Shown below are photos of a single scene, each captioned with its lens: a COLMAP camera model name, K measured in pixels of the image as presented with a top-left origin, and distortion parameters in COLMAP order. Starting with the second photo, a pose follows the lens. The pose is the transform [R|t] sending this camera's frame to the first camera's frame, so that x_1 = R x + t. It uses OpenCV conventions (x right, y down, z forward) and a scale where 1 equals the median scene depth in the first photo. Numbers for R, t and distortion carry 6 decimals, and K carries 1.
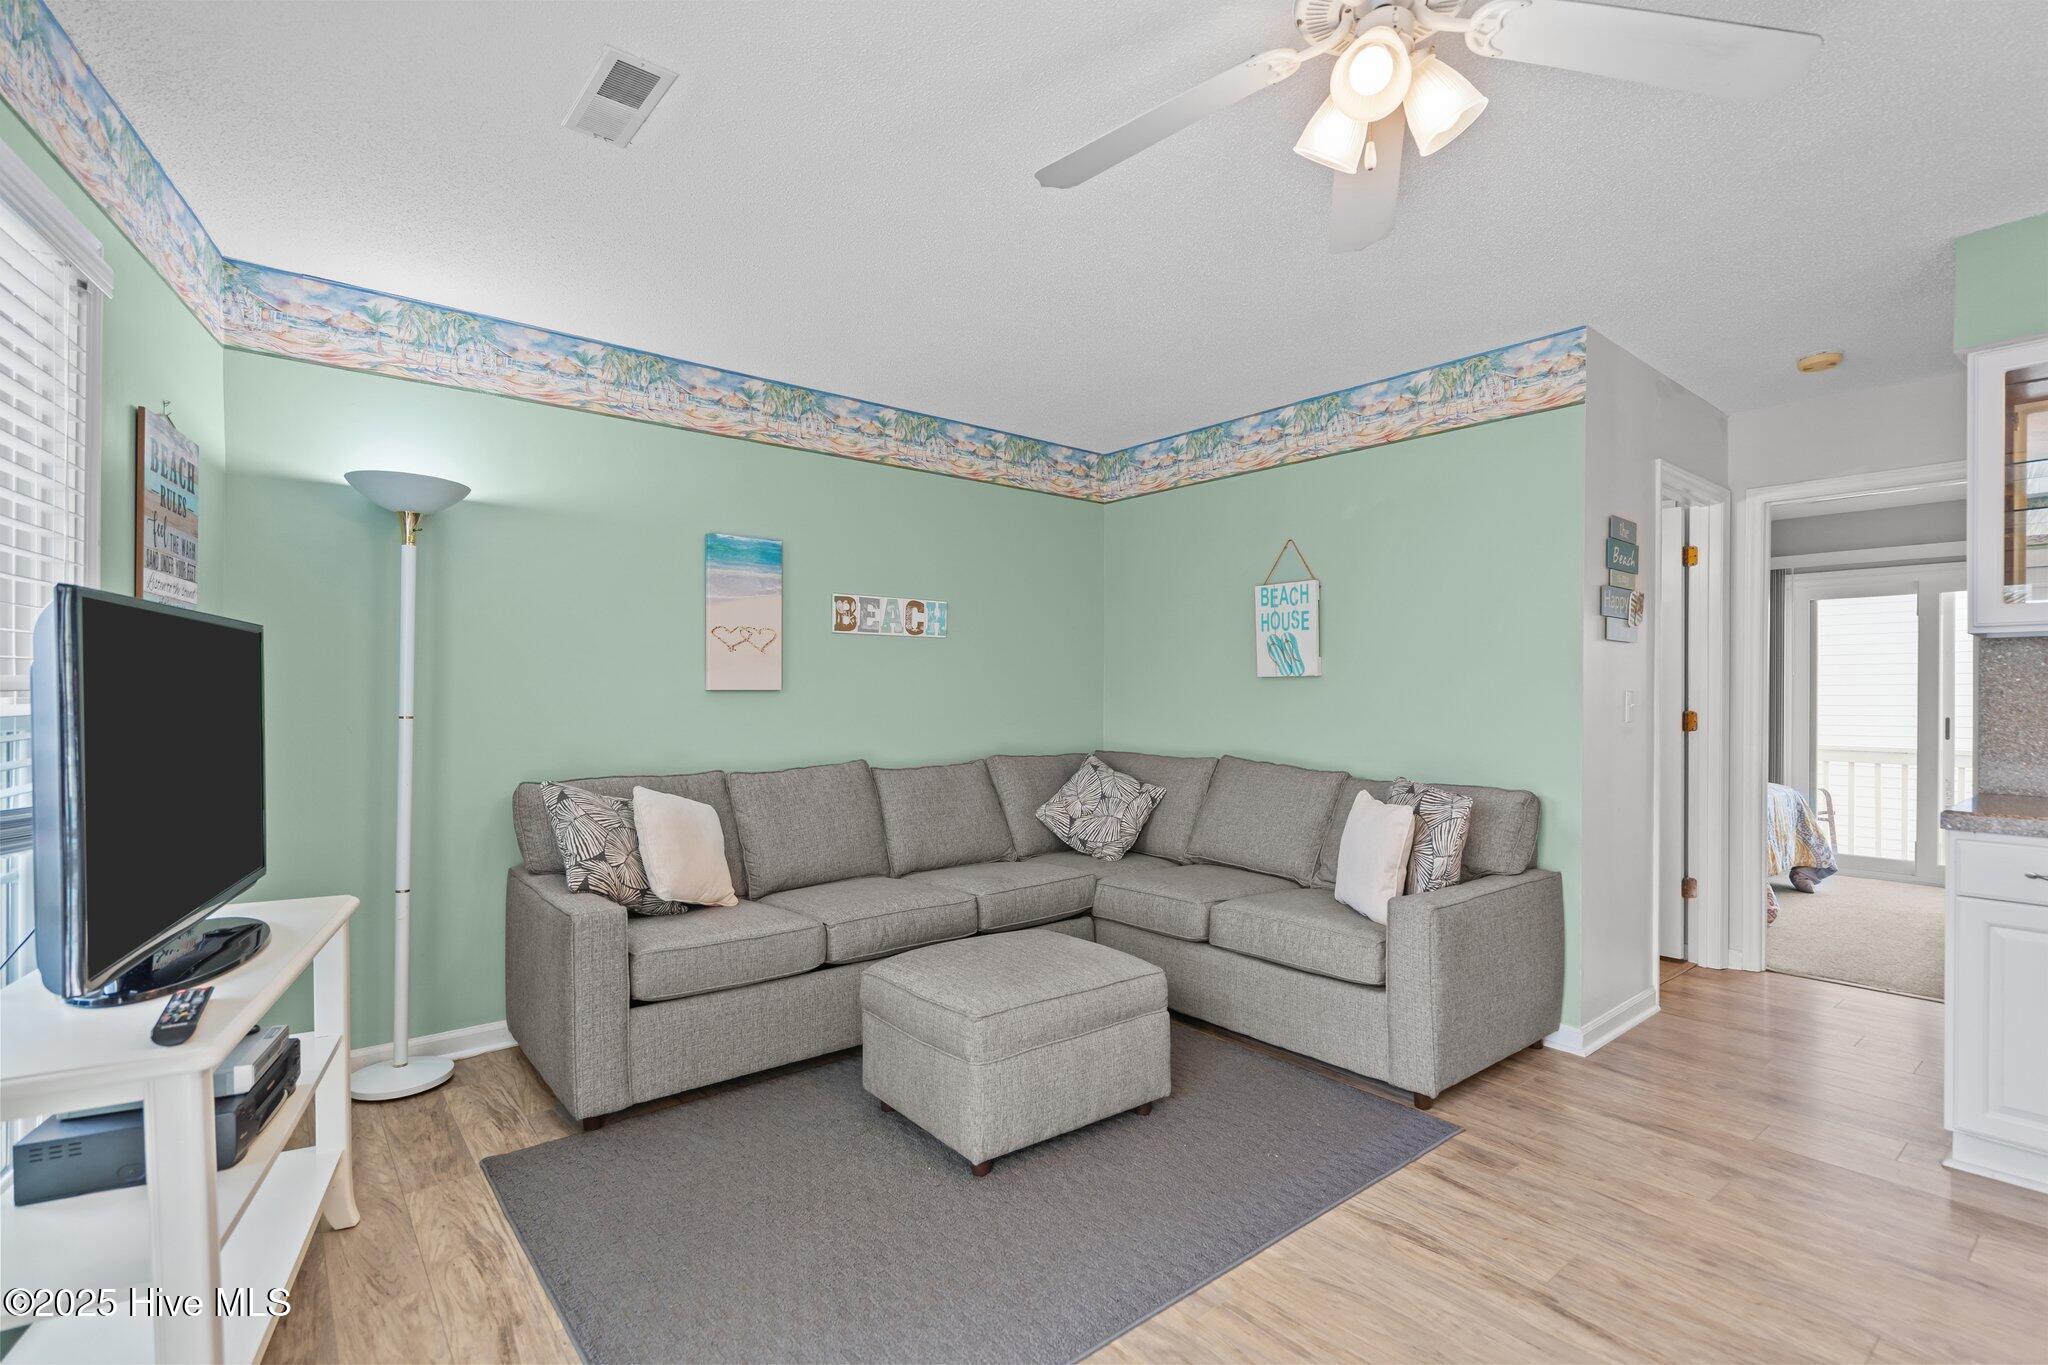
lens RADIAL K [[954.6, 0, 1028.5], [0, 954.6, 692.3], [0, 0, 1]] dist [0.000733, 0.000532]
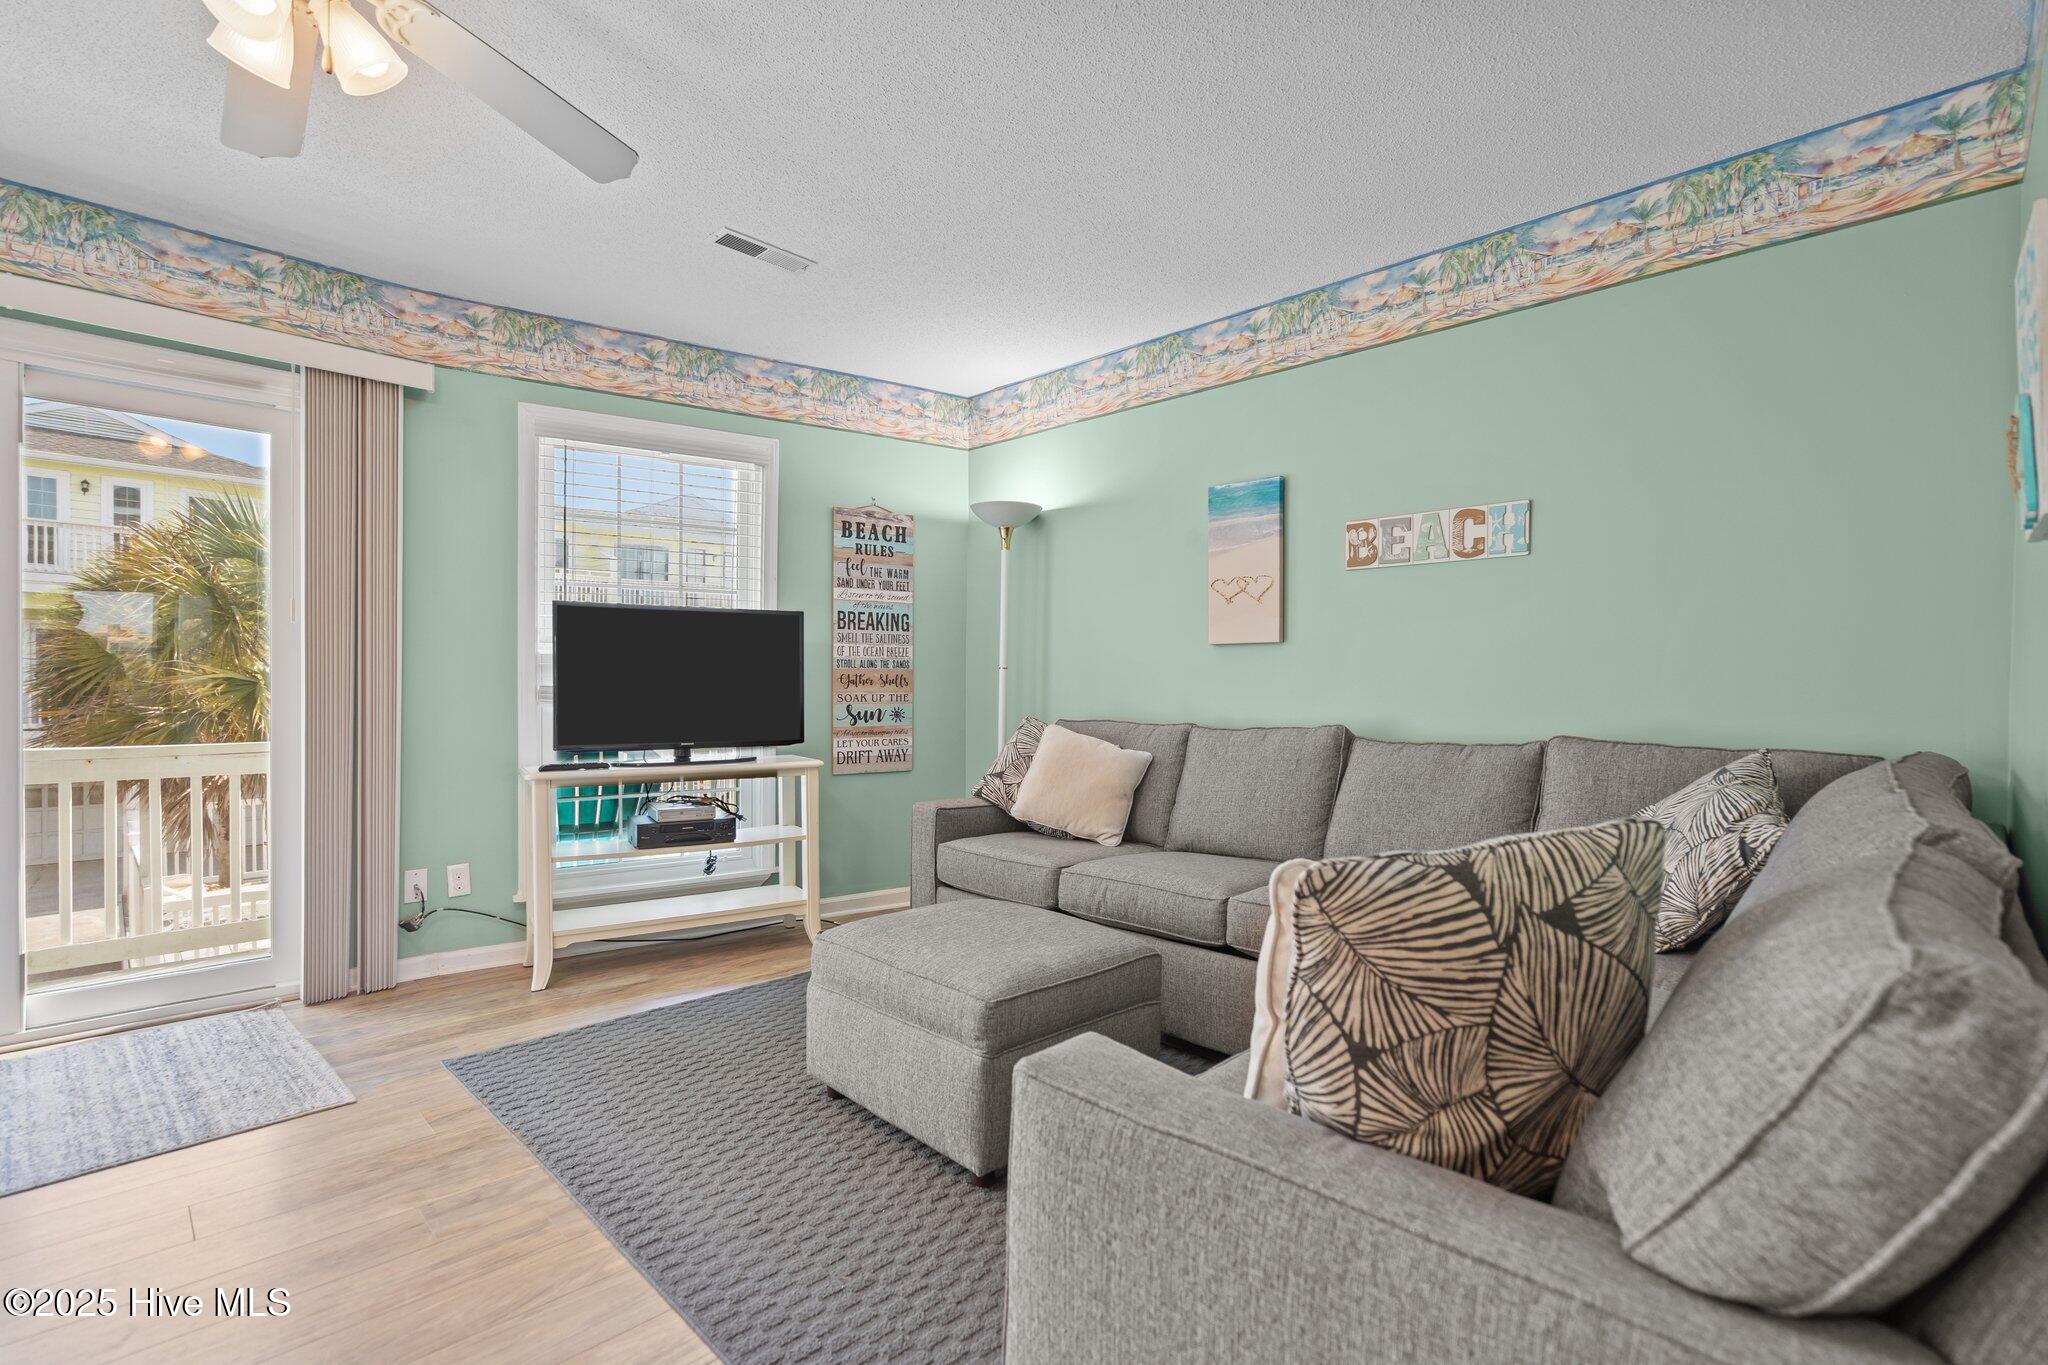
lens RADIAL K [[930.4, 0, 1031.8], [0, 930.4, 694.9], [0, 0, 1]] dist [-0.002328, 0.000794]
pose [[0.105651, 0.009115, -0.994361, 0.571525], [-0.007426, 0.999937, 0.008377, 0.040472], [0.994375, 0.006500, 0.105713, 0.660377]]
